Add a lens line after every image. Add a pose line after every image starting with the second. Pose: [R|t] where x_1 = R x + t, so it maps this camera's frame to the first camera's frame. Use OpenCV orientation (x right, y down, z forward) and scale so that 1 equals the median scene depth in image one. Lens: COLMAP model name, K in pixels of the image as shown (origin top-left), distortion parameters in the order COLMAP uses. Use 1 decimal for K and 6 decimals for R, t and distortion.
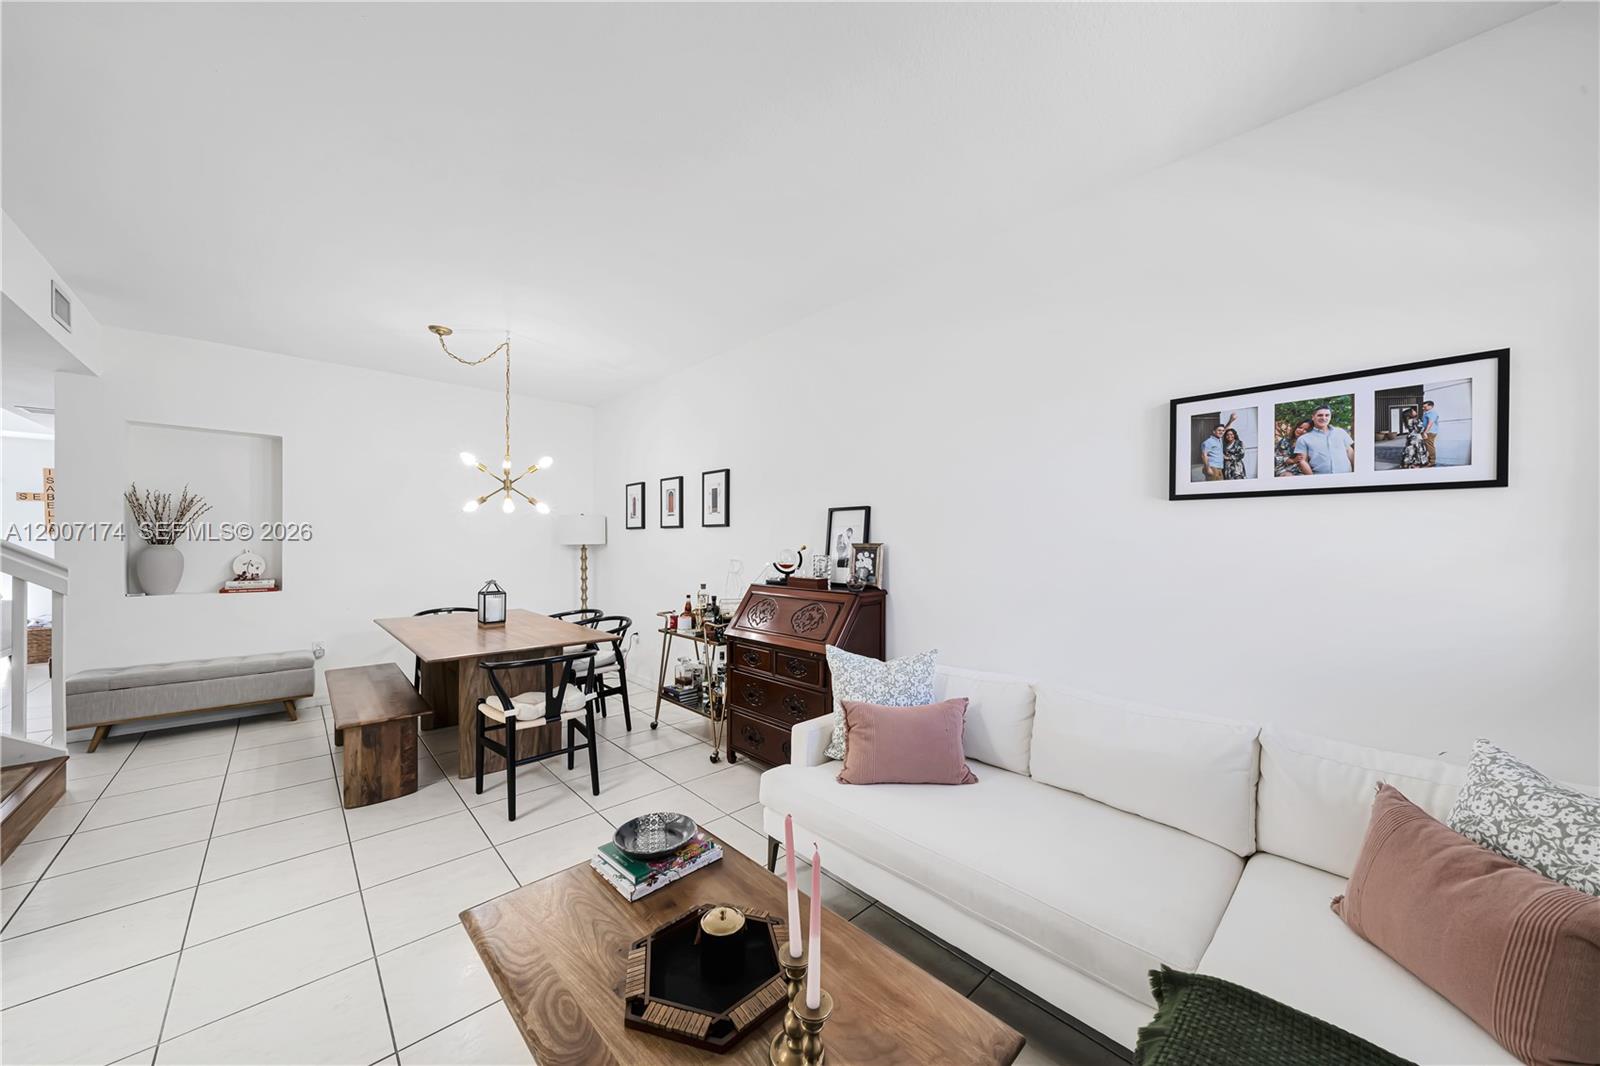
lens RADIAL K [[567.0, 0, 813.0], [0, 567.0, 544.0], [0, 0, 1]] dist [-0.000950, 0.000032]
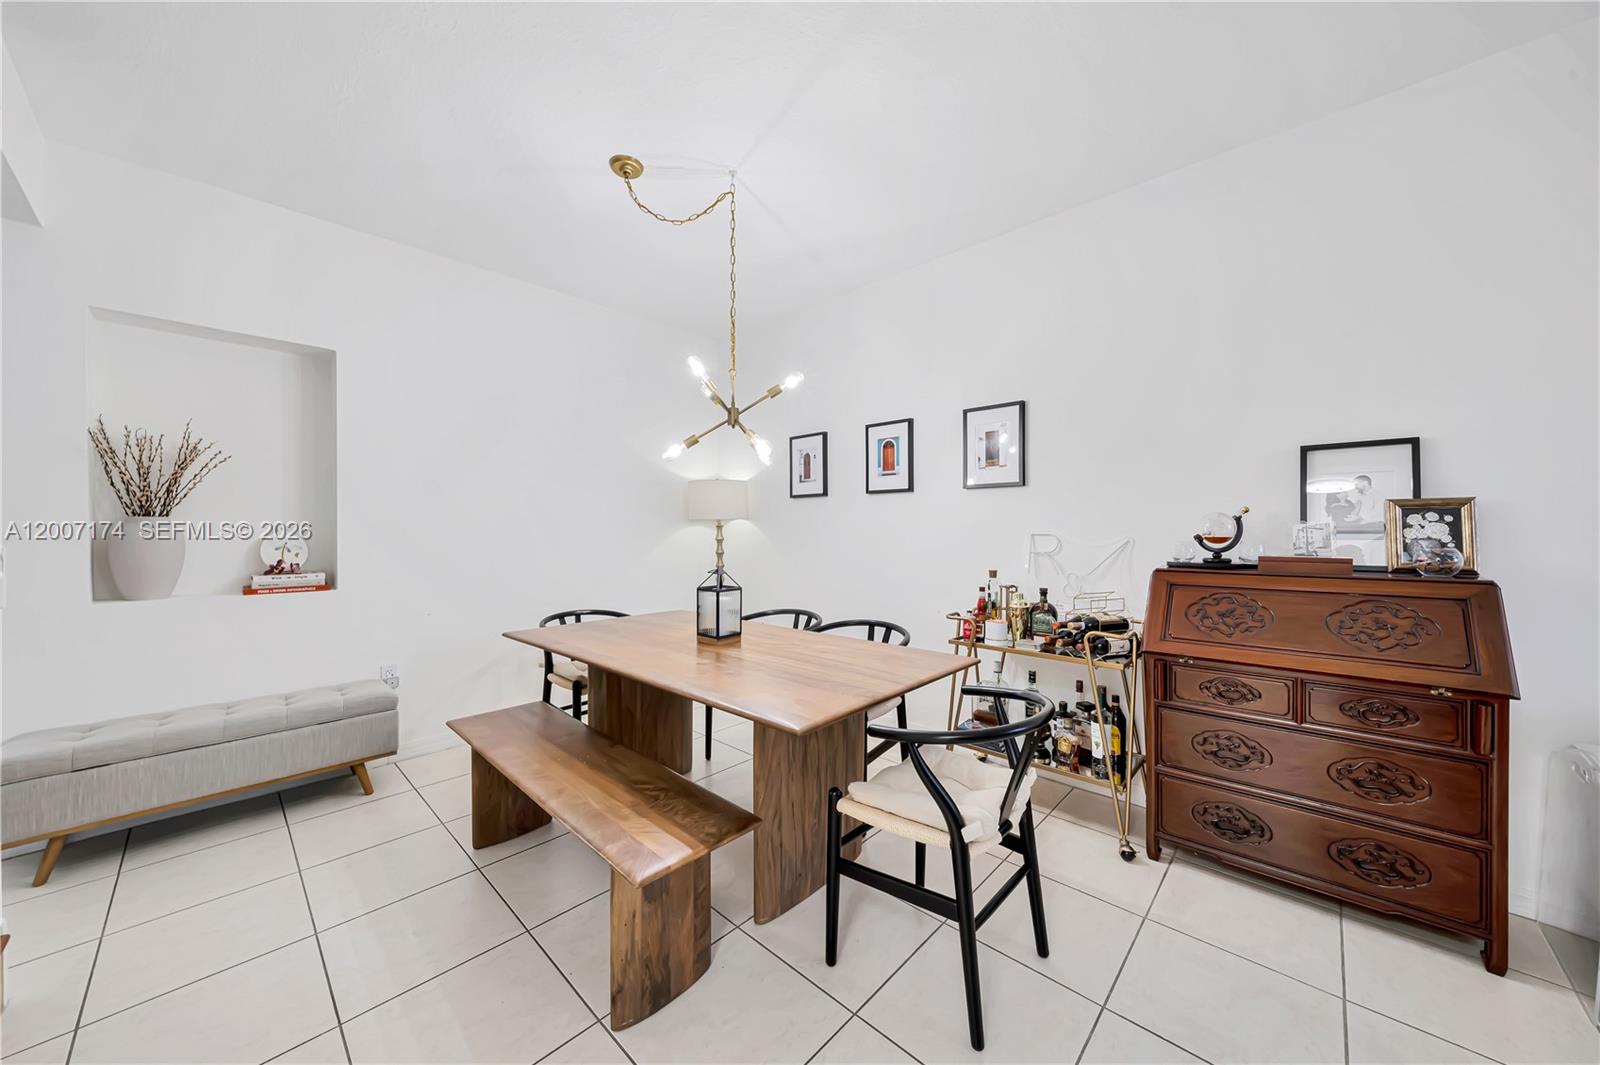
lens RADIAL K [[567.0, 0, 783.8], [0, 567.0, 530.7], [0, 0, 1]] dist [-0.000950, 0.000032]
pose [[0.998573, -0.009158, 0.052619, -0.515714], [0.009153, 0.999958, 0.000344, 0.022343], [-0.052620, 0.000138, 0.998615, 0.365891]]
